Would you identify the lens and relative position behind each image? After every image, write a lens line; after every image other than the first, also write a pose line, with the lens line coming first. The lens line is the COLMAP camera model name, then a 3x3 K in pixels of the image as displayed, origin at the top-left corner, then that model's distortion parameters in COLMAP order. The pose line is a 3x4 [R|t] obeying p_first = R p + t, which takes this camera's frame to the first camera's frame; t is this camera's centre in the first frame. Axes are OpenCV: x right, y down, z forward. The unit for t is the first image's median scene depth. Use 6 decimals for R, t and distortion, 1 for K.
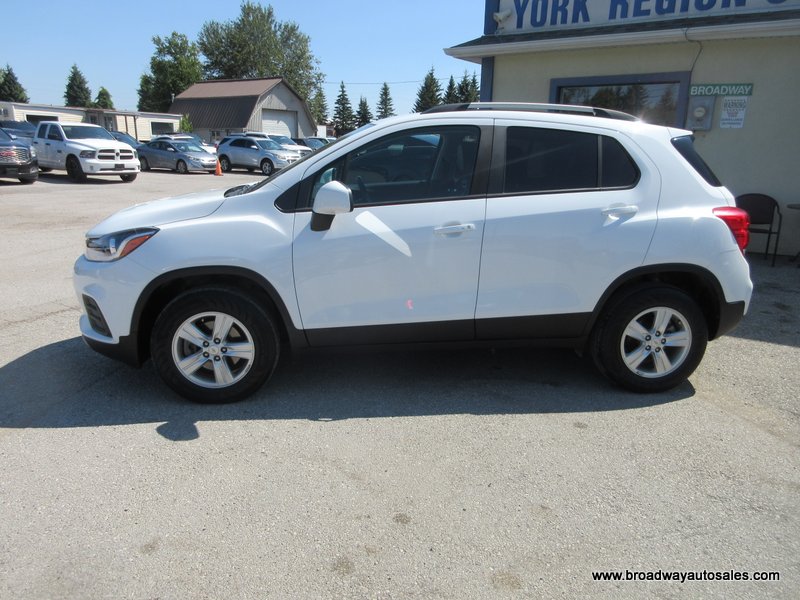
lens RADIAL K [[604.9, 0, 400.3], [0, 604.9, 297.6], [0, 0, 1]] dist [0.010143, 0.000421]
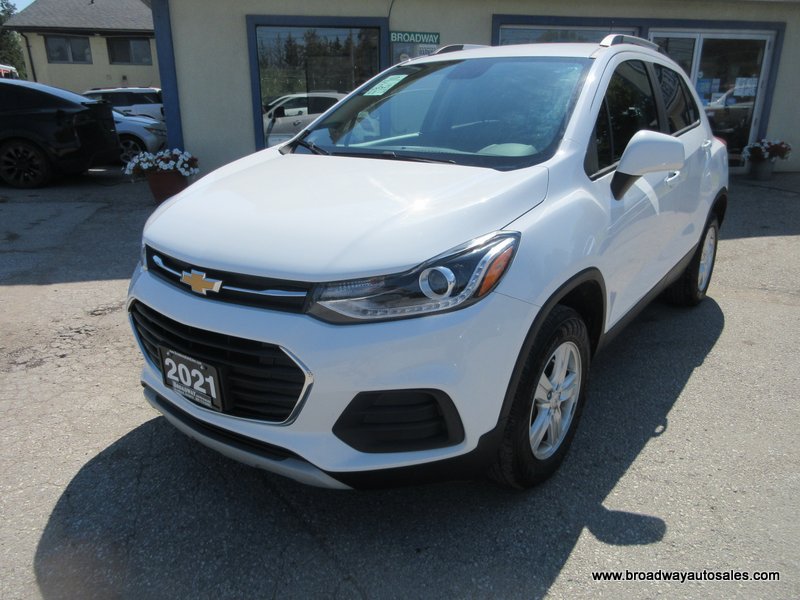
lens RADIAL K [[604.9, 0, 400.3], [0, 604.9, 297.6], [0, 0, 1]] dist [0.010143, 0.000421]
pose [[0.684944, -0.245494, 0.685992, -0.344196], [0.194273, 0.968976, 0.152788, -0.062564], [-0.702218, 0.028619, 0.711387, 0.261244]]
